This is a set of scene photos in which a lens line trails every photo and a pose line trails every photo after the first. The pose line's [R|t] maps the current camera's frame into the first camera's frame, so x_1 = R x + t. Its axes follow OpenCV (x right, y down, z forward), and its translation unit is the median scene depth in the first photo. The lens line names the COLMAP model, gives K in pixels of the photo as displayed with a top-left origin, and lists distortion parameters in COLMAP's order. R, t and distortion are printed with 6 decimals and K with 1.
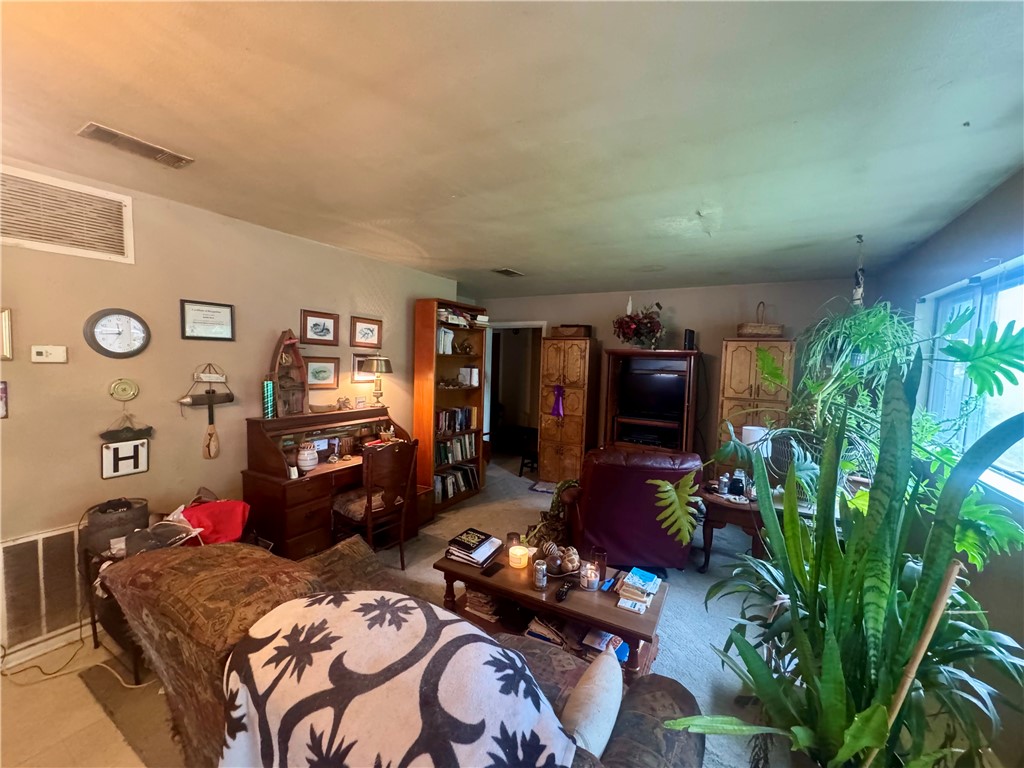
lens RADIAL K [[406.5, 0, 514.0], [0, 406.5, 385.2], [0, 0, 1]] dist [-0.003012, 0.000640]
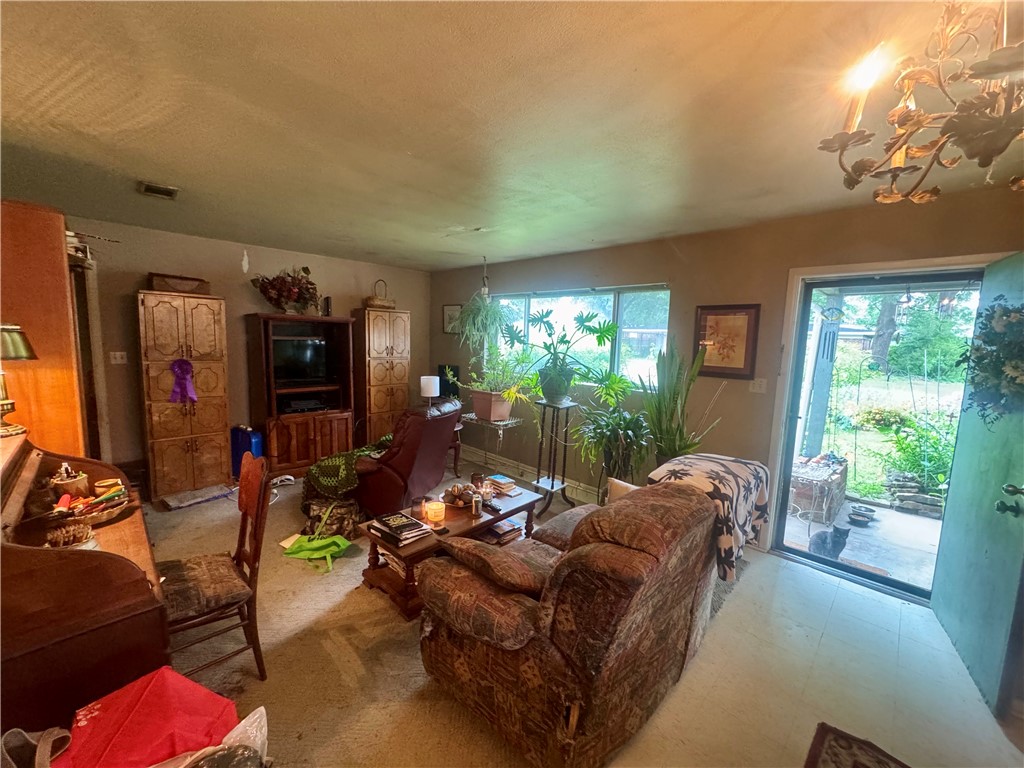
lens RADIAL K [[406.5, 0, 514.0], [0, 406.5, 384.0], [0, 0, 1]] dist [-0.003012, 0.000640]
pose [[0.239445, -0.138614, 0.960964, -1.153448], [0.037214, 0.990339, 0.133578, -0.080618], [-0.970196, 0.003777, 0.242291, 0.624845]]
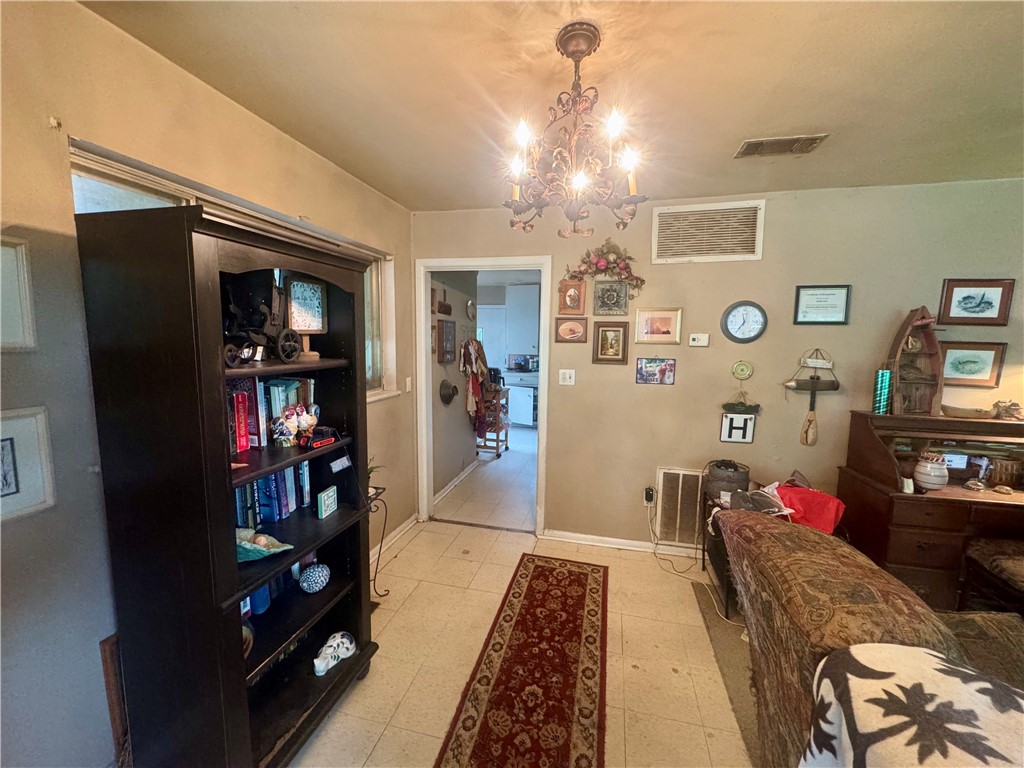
lens RADIAL K [[406.5, 0, 513.7], [0, 406.5, 383.6], [0, 0, 1]] dist [-0.003012, 0.000640]
pose [[0.294382, 0.081831, -0.952178, -0.032515], [-0.066420, 0.995670, 0.065033, 0.017445], [0.953377, 0.044099, 0.298543, 0.018813]]
